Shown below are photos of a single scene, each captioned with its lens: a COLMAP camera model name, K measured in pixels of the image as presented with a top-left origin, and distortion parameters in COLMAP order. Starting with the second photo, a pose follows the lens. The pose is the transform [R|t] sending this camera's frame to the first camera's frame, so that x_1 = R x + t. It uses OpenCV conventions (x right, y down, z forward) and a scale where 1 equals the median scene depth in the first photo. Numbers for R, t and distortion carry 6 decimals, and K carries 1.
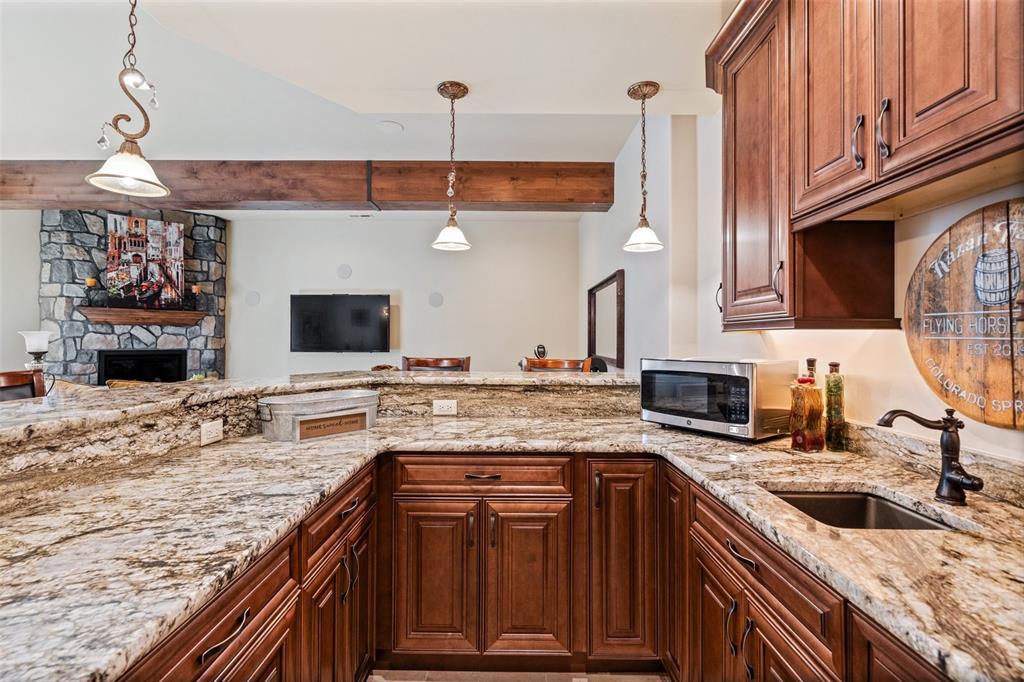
lens RADIAL K [[468.7, 0, 509.7], [0, 468.7, 328.3], [0, 0, 1]] dist [0.000497, 0.000035]
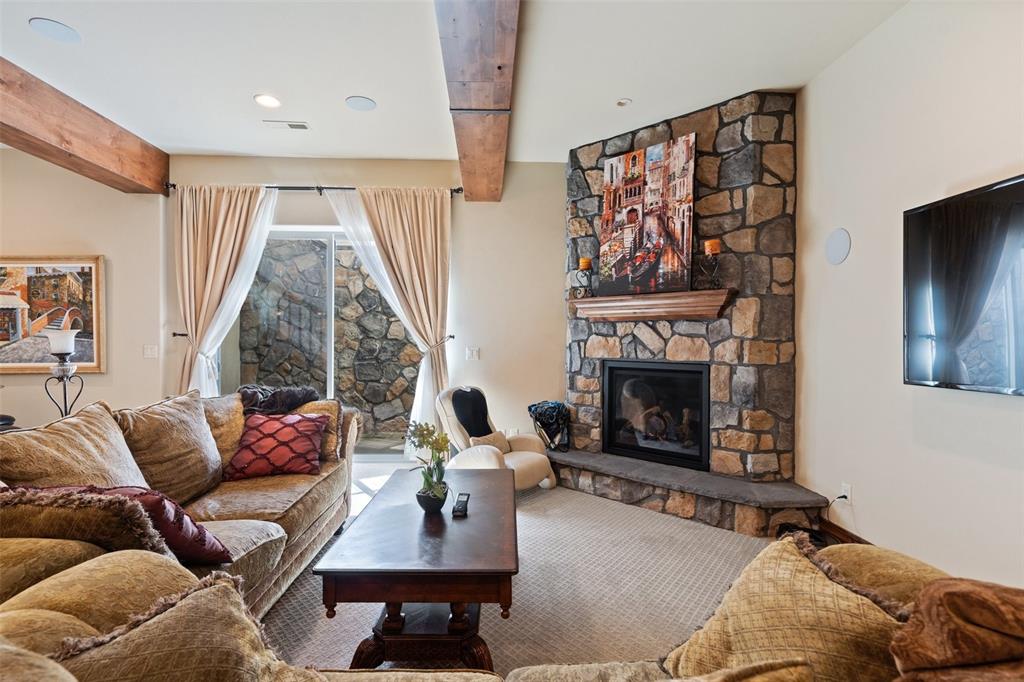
lens RADIAL K [[478.4, 0, 512.0], [0, 478.4, 341.0], [0, 0, 1]] dist [-0.000094, -0.000044]
pose [[0.043453, -0.004232, -0.999047, -0.162164], [0.018349, 0.999826, -0.003438, 0.018616], [0.998887, -0.018182, 0.043523, 0.810636]]
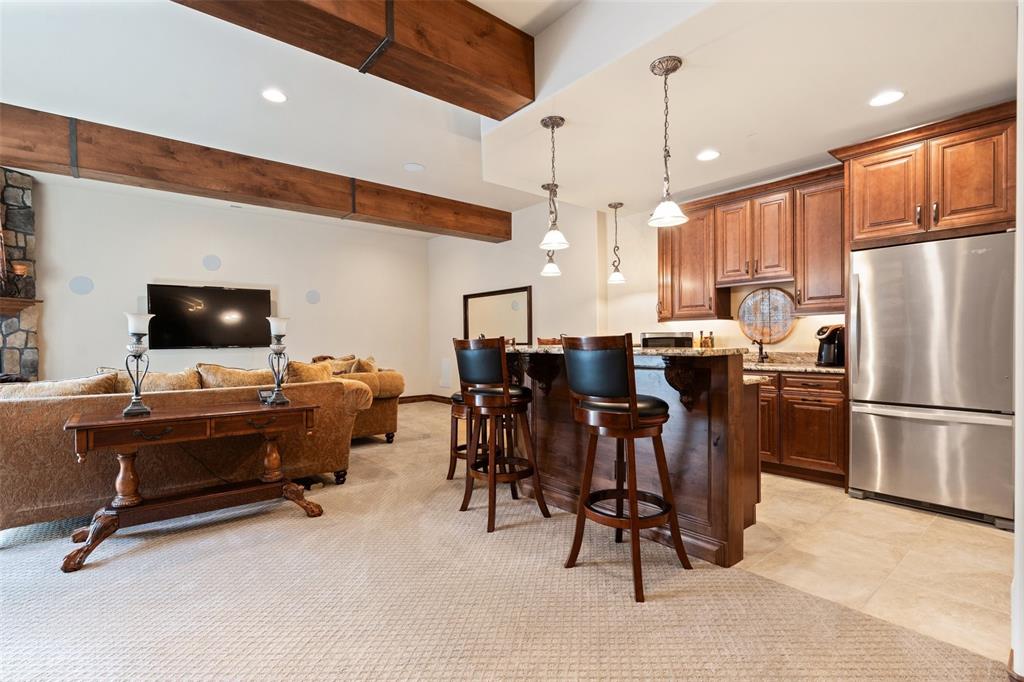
lens RADIAL K [[478.4, 0, 512.0], [0, 478.4, 341.0], [0, 0, 1]] dist [-0.000094, -0.000044]
pose [[0.765054, -0.011845, 0.643857, -0.599556], [0.000361, 0.999839, 0.017965, 0.020855], [-0.643966, -0.013512, 0.764935, -0.133740]]
